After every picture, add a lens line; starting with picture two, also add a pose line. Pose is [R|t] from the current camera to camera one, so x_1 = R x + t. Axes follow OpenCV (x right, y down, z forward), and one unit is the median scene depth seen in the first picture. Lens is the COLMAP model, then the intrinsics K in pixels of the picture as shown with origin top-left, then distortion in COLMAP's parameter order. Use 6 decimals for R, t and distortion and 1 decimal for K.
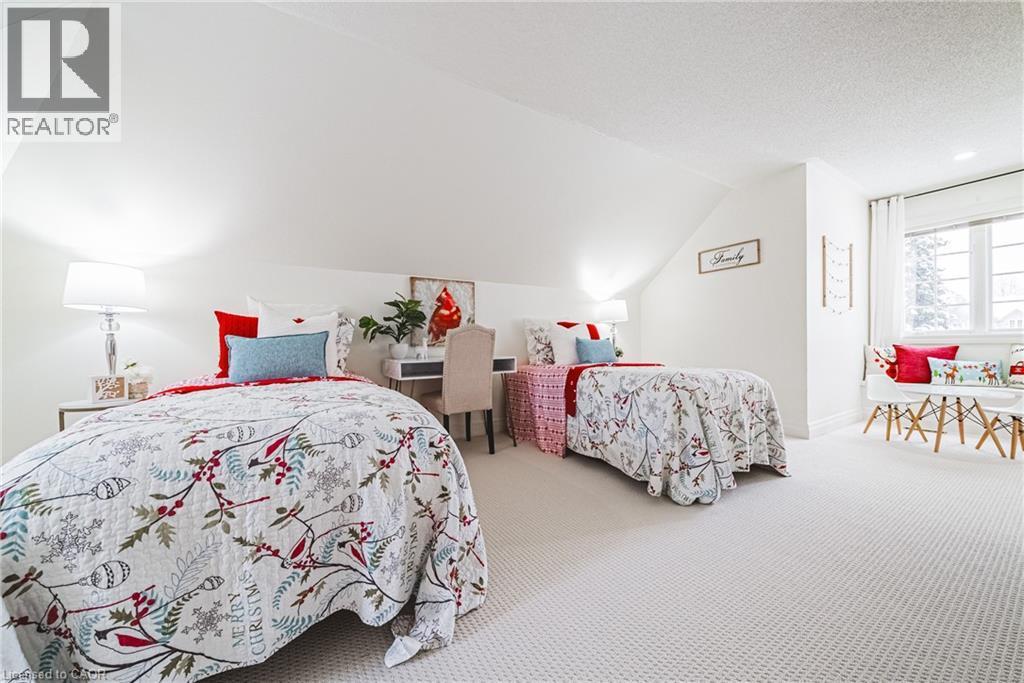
lens RADIAL K [[354.7, 0, 508.0], [0, 354.7, 345.1], [0, 0, 1]] dist [-0.009904, -0.000439]
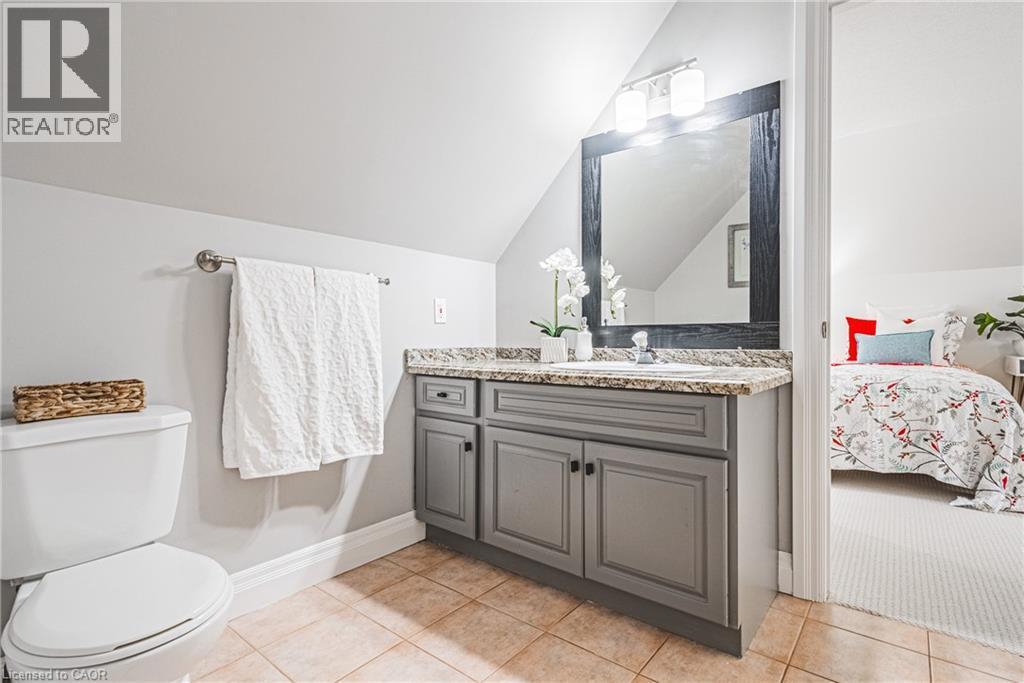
lens RADIAL K [[480.4, 0, 510.2], [0, 480.4, 338.0], [0, 0, 1]] dist [0.004311, 0.000680]
pose [[0.329527, 0.014972, -0.944027, 1.309645], [-0.011168, 0.999866, 0.011960, -0.028703], [0.944080, 0.006602, 0.329650, -2.109609]]
